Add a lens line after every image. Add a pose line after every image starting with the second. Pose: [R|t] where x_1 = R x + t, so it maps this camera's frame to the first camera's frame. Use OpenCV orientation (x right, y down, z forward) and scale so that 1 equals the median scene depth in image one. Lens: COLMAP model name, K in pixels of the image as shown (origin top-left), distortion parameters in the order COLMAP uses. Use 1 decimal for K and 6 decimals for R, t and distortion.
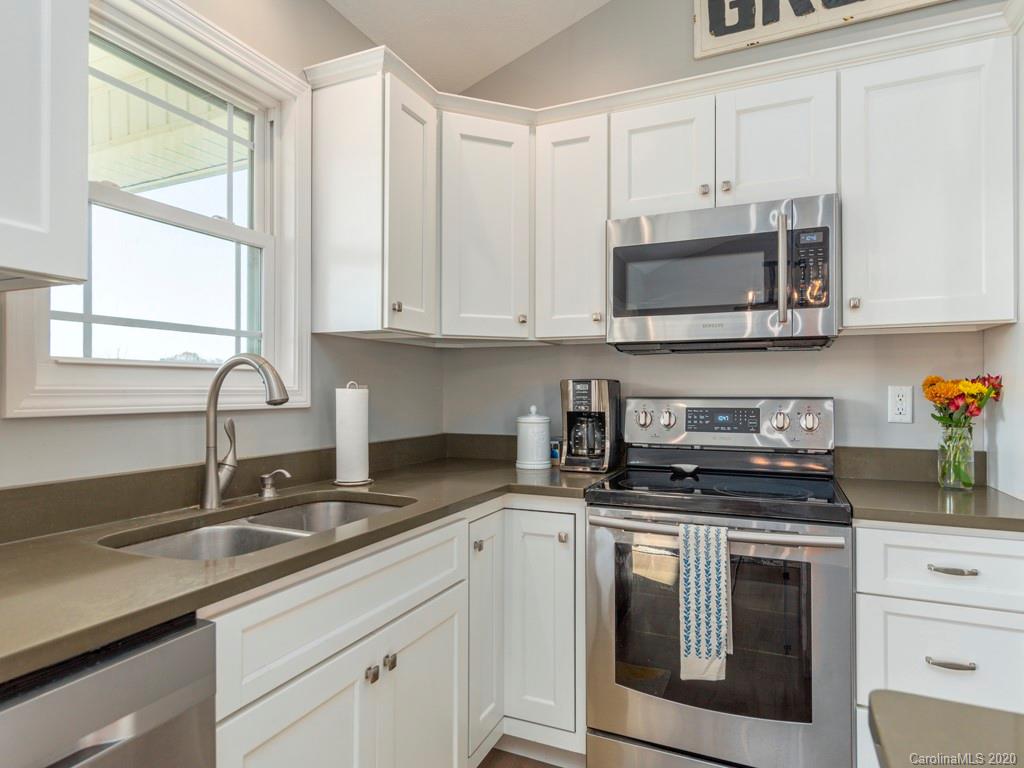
lens RADIAL K [[605.3, 0, 510.8], [0, 605.3, 382.7], [0, 0, 1]] dist [0.006242, -0.005716]
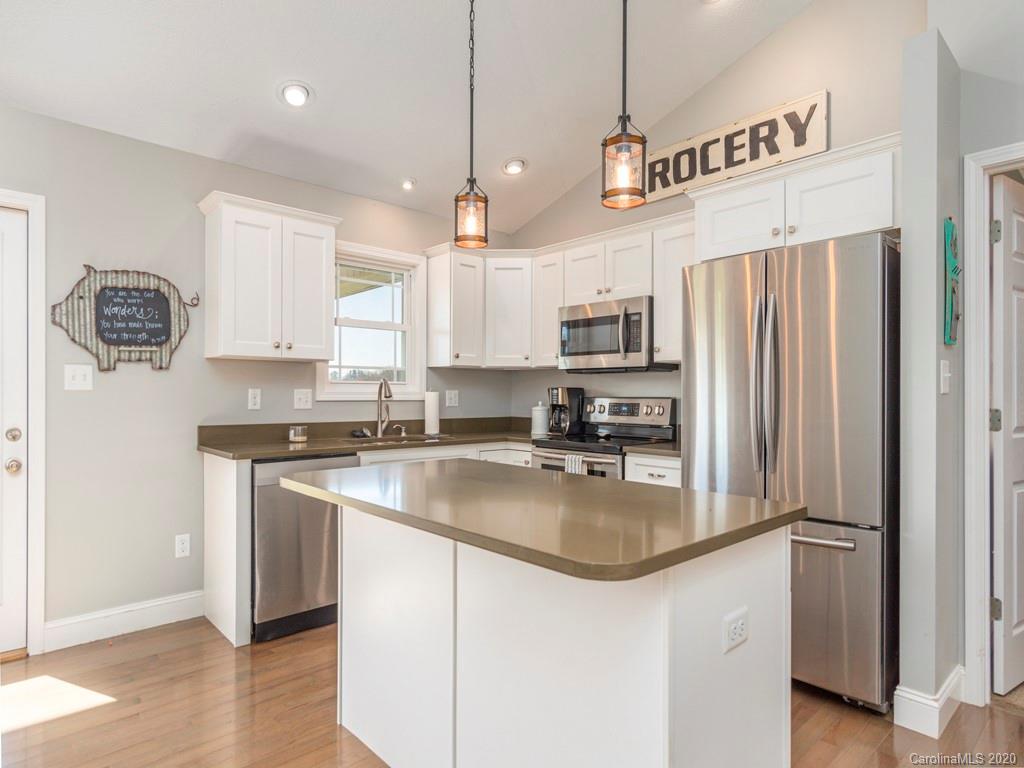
lens RADIAL K [[583.5, 0, 514.6], [0, 583.5, 391.9], [0, 0, 1]] dist [-0.001509, 0.000309]
pose [[0.921006, 0.001607, -0.389546, 0.783665], [0.001723, 0.999965, 0.008197, -0.007899], [0.389545, -0.008221, 0.920971, -0.834579]]
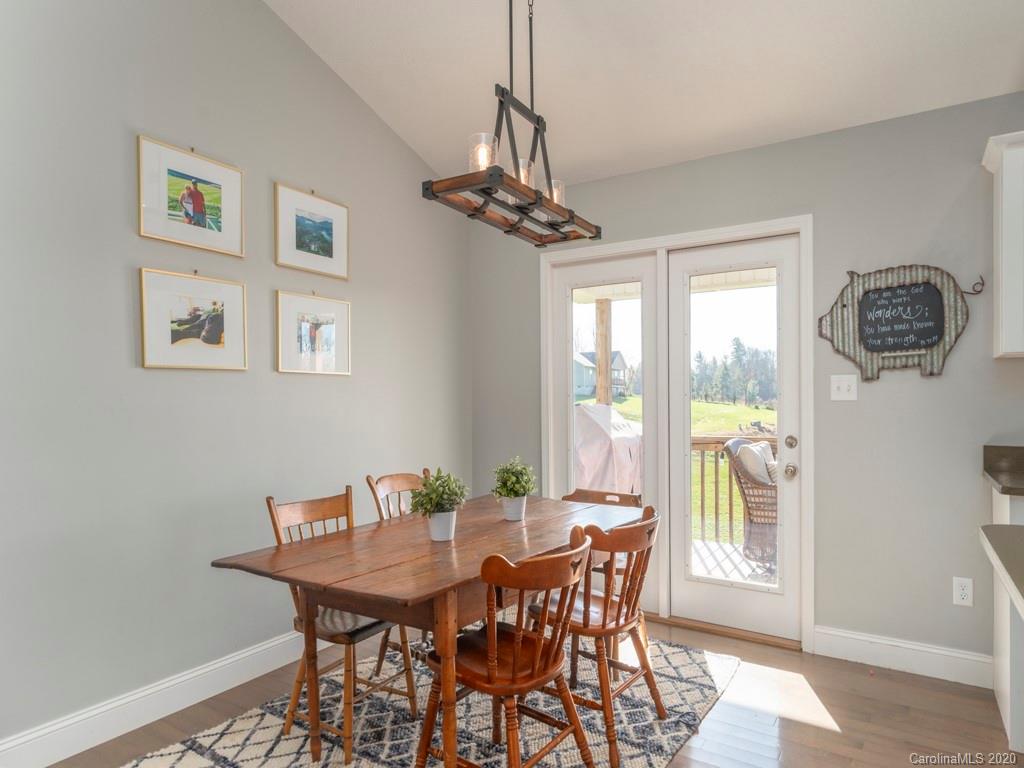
lens RADIAL K [[605.3, 0, 508.3], [0, 605.3, 409.5], [0, 0, 1]] dist [0.006242, -0.005716]
pose [[-0.151013, 0.009539, -0.988486, 0.805660], [0.011326, 0.999905, 0.007919, -0.002280], [0.988467, -0.010000, -0.151106, -0.512538]]
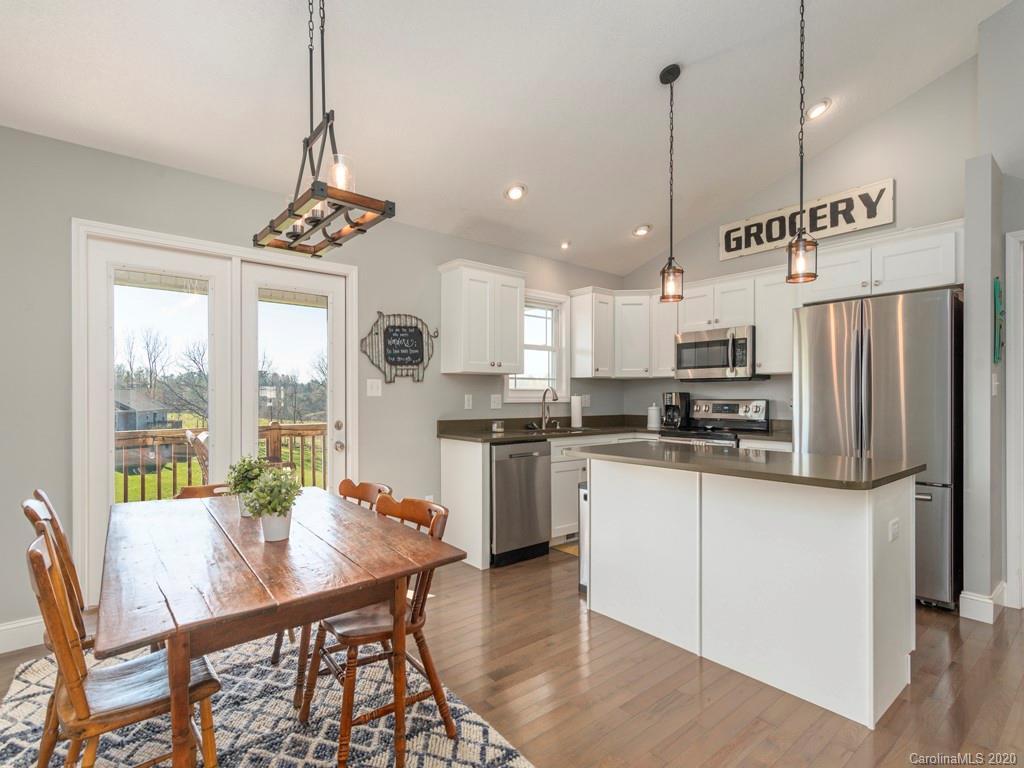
lens RADIAL K [[518.6, 0, 512.4], [0, 518.6, 397.1], [0, 0, 1]] dist [0.006244, -0.000644]
pose [[0.901442, -0.000808, -0.432900, 0.514301], [0.006091, 0.999923, 0.010819, -0.015811], [0.432858, -0.012390, 0.901377, -1.416215]]
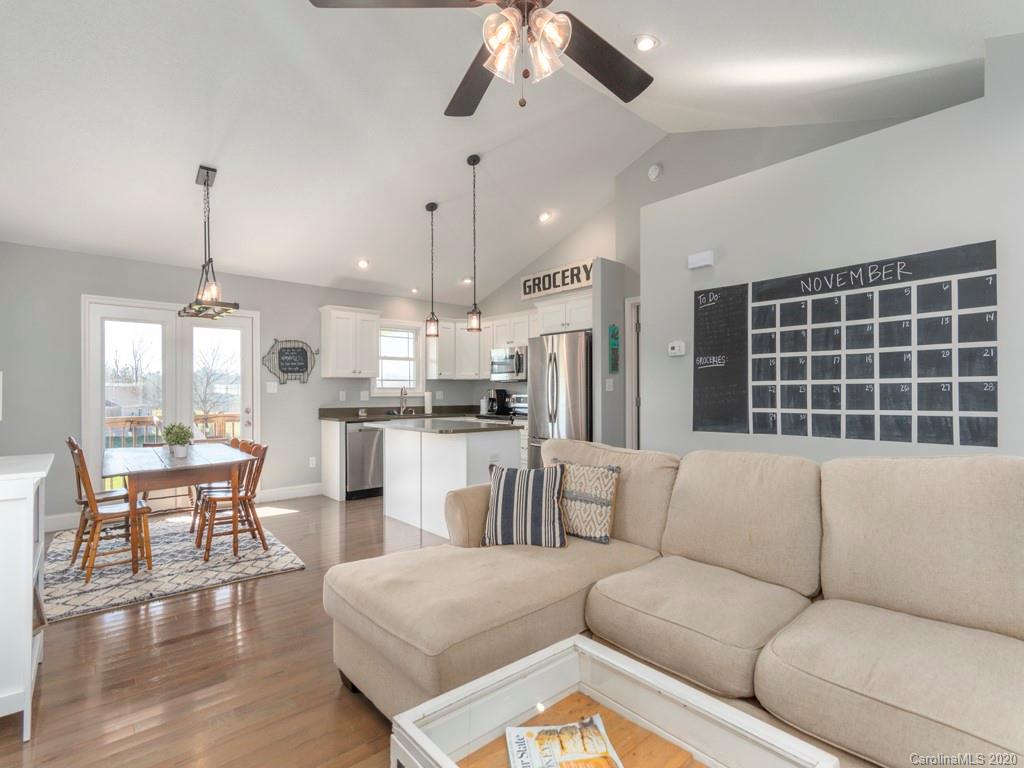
lens RADIAL K [[518.6, 0, 517.1], [0, 518.6, 391.7], [0, 0, 1]] dist [0.006244, -0.000644]
pose [[0.911211, -0.004511, -0.411915, 1.749681], [0.008610, 0.999930, 0.008095, -0.018857], [0.411850, -0.010922, 0.911186, -2.067302]]
